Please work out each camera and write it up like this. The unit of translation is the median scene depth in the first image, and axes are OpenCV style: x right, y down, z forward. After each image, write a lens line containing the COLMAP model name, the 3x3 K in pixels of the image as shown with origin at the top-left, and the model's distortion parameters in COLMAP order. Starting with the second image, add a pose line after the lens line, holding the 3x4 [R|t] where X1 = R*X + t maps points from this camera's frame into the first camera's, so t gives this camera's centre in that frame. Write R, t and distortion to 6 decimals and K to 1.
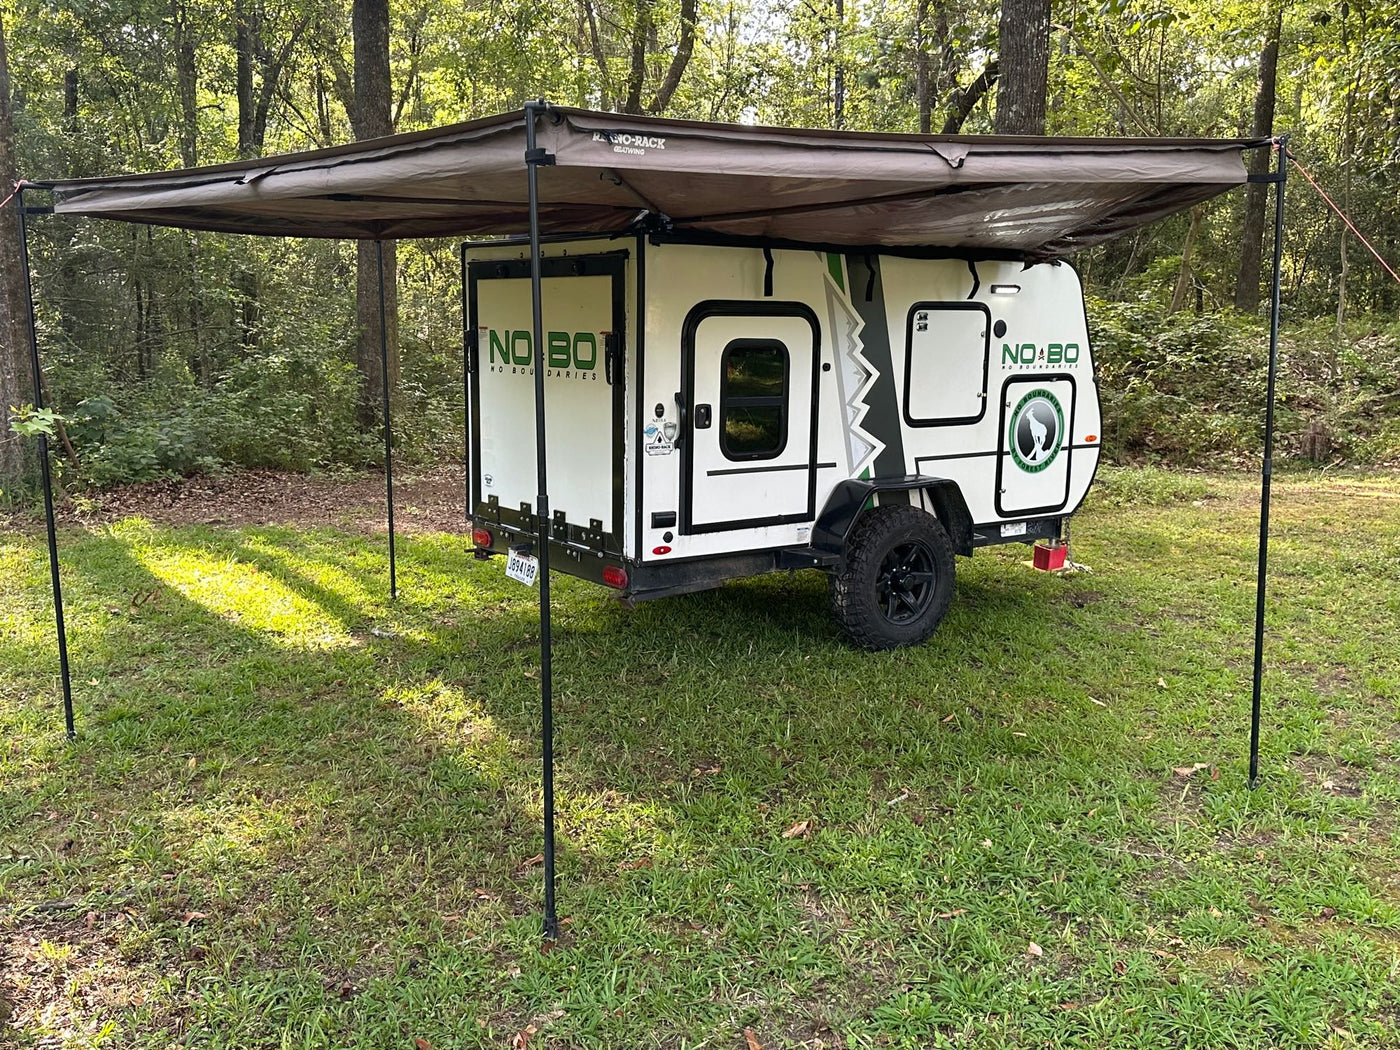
lens RADIAL K [[1296.4, 0, 695.0], [0, 1296.4, 530.3], [0, 0, 1]] dist [0.116480, -0.003261]
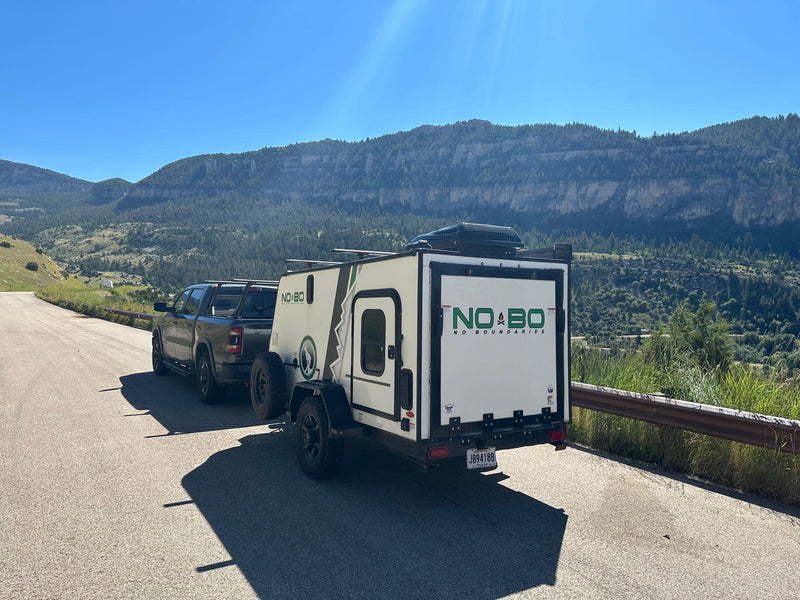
lens RADIAL K [[559.4, 0, 397.5], [0, 559.4, 297.8], [0, 0, 1]] dist [0.151396, -0.225817]
pose [[0.077982, 0.020264, 0.996749, -0.826118], [0.152985, 0.987709, -0.032049, -0.155193], [-0.985147, 0.154987, 0.073923, 1.022980]]
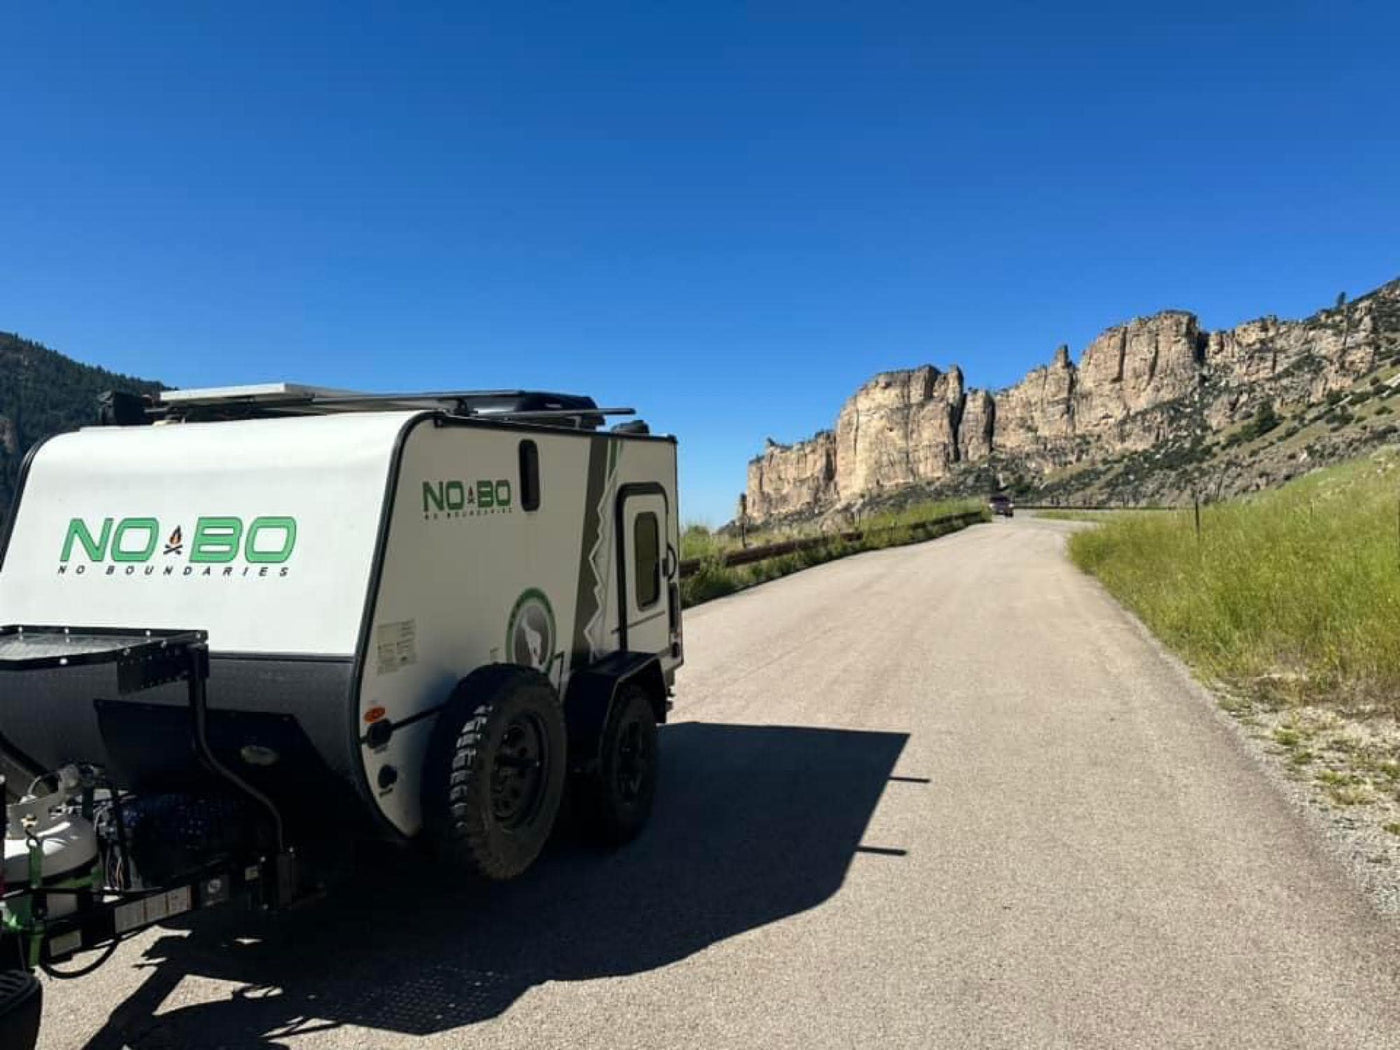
lens RADIAL K [[979.0, 0, 695.6], [0, 979.0, 521.1], [0, 0, 1]] dist [0.151396, -0.225817]
pose [[-0.809163, 0.032376, -0.586691, 0.353955], [-0.083550, 0.981996, 0.169422, -0.308215], [0.581614, 0.186108, -0.791890, 1.806715]]
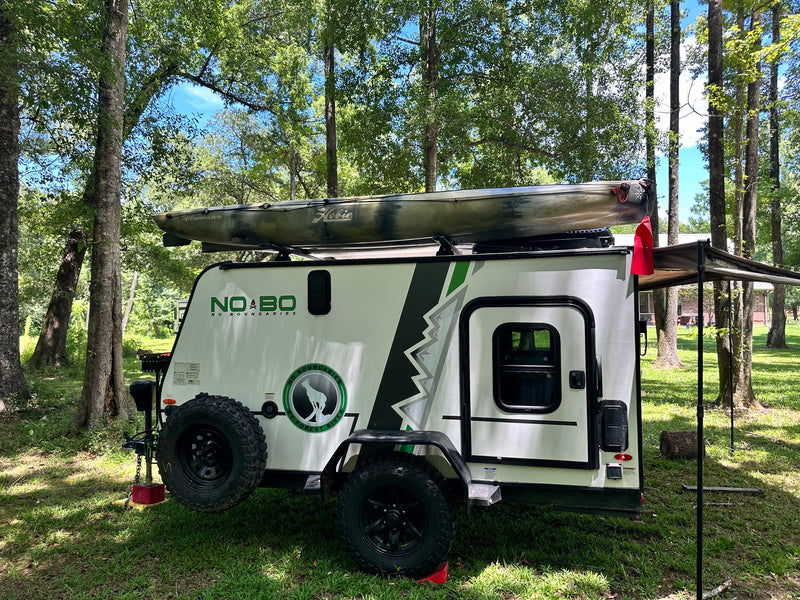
lens RADIAL K [[559.4, 0, 397.5], [0, 559.4, 297.8], [0, 0, 1]] dist [0.151396, -0.225817]
pose [[-0.638885, 0.024816, 0.768902, -0.443549], [0.124215, 0.989693, 0.071270, -0.245291], [-0.759208, 0.141042, -0.635382, 1.538376]]
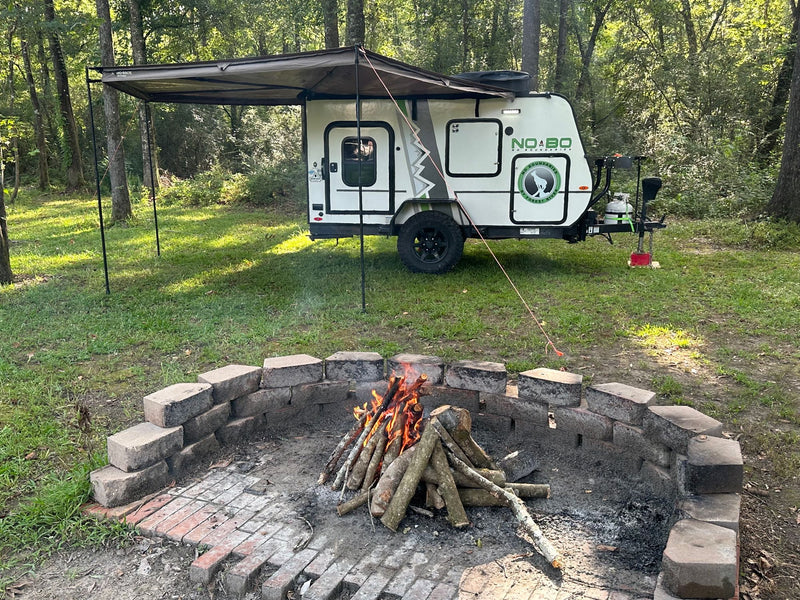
lens RADIAL K [[740.8, 0, 397.1], [0, 740.8, 303.0], [0, 0, 1]] dist [0.116480, -0.003261]
pose [[0.725294, 0.135778, -0.674917, 0.994398], [-0.097353, 0.990735, 0.094694, 0.022822], [0.681521, -0.002976, 0.731792, 0.009849]]
